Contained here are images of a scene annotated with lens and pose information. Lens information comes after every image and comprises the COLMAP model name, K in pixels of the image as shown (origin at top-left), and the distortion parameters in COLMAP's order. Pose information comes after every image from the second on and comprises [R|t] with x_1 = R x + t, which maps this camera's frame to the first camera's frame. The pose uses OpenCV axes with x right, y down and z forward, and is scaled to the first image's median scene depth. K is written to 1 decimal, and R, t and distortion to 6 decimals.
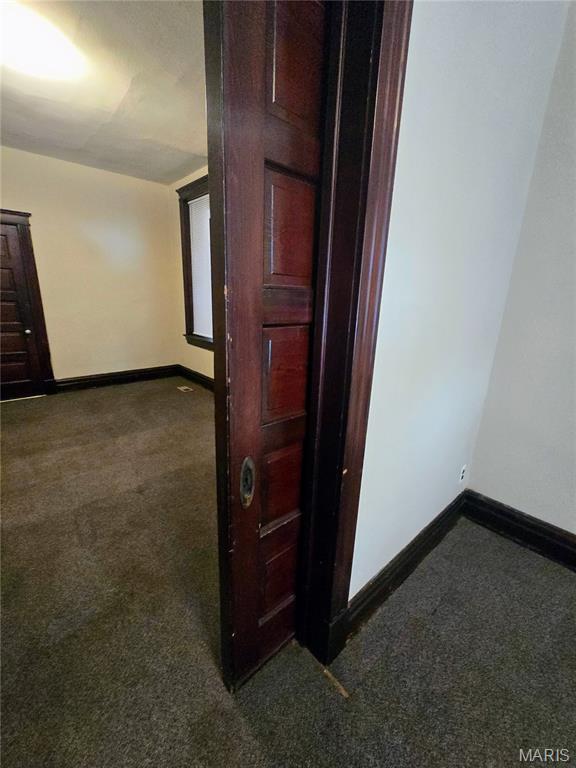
lens RADIAL K [[318.3, 0, 290.6], [0, 318.3, 382.5], [0, 0, 1]] dist [0.013426, 0.000027]
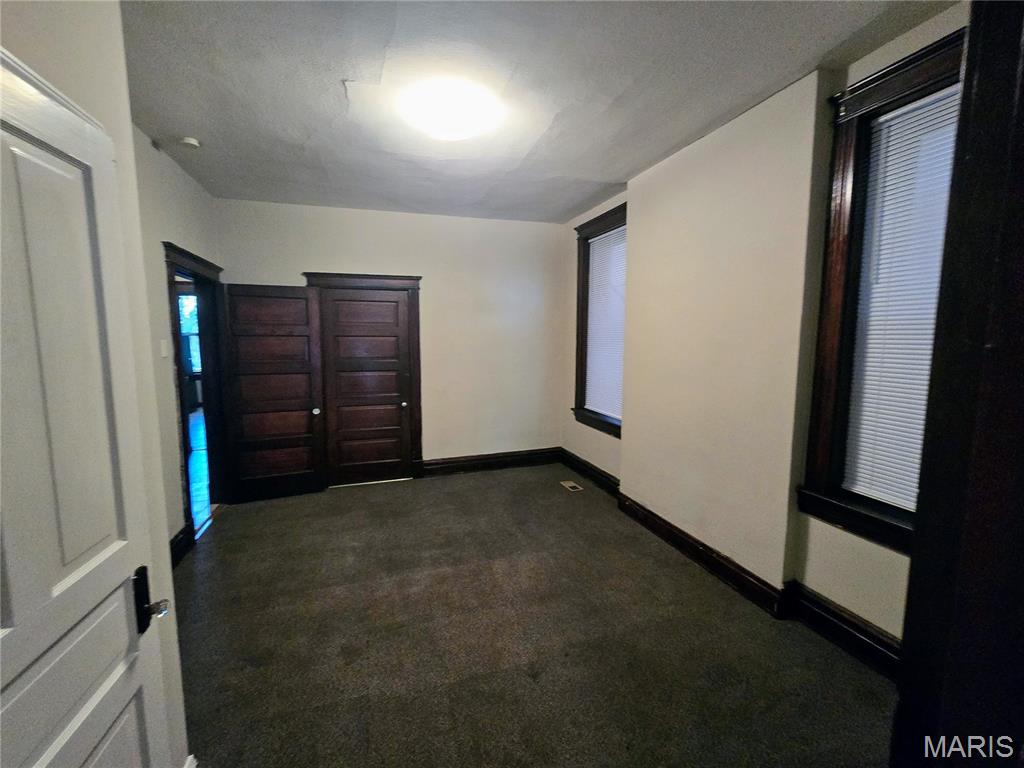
lens RADIAL K [[424.4, 0, 504.7], [0, 424.4, 384.3], [0, 0, 1]] dist [0.013426, 0.000027]
pose [[0.915556, 0.008518, -0.402101, -0.112909], [-0.072783, 0.986777, -0.144820, -0.070997], [0.395551, 0.161857, 0.904070, 0.059652]]
